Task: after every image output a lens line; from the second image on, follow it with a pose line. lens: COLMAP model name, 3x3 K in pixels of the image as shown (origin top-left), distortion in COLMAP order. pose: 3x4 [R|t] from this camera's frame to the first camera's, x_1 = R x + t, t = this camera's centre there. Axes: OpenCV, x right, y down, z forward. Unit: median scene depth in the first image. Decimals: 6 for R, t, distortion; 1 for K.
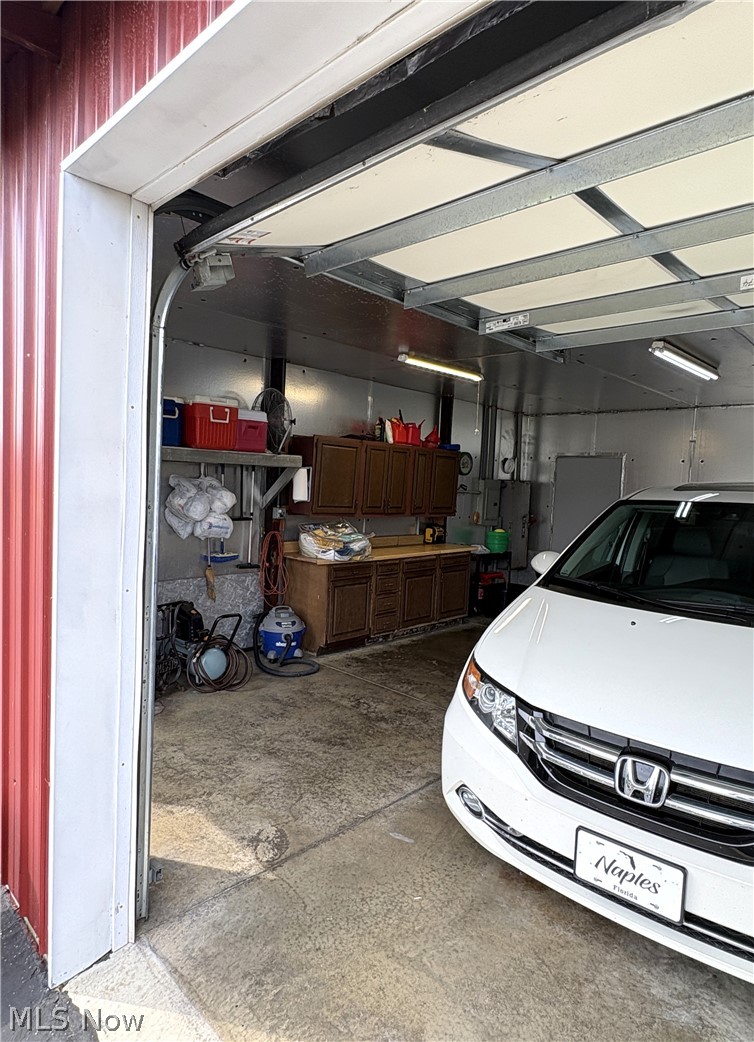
lens RADIAL K [[601.0, 0, 377.0], [0, 601.0, 521.0], [0, 0, 1]] dist [-0.006380, -0.000270]
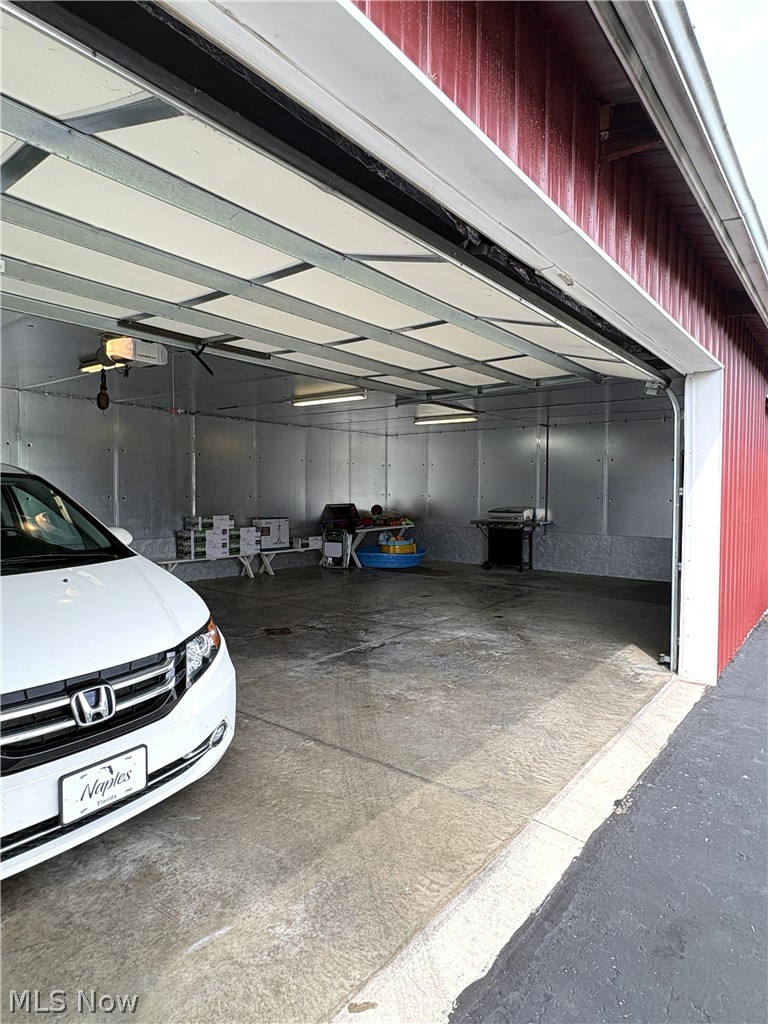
lens RADIAL K [[594.5, 0, 384.0], [0, 594.5, 512.0], [0, 0, 1]] dist [0.001711, 0.000704]
pose [[-0.111494, -0.087063, 0.989944, -0.728139], [0.042566, 0.994822, 0.092286, -0.018214], [-0.992853, 0.052428, -0.107211, 0.552671]]
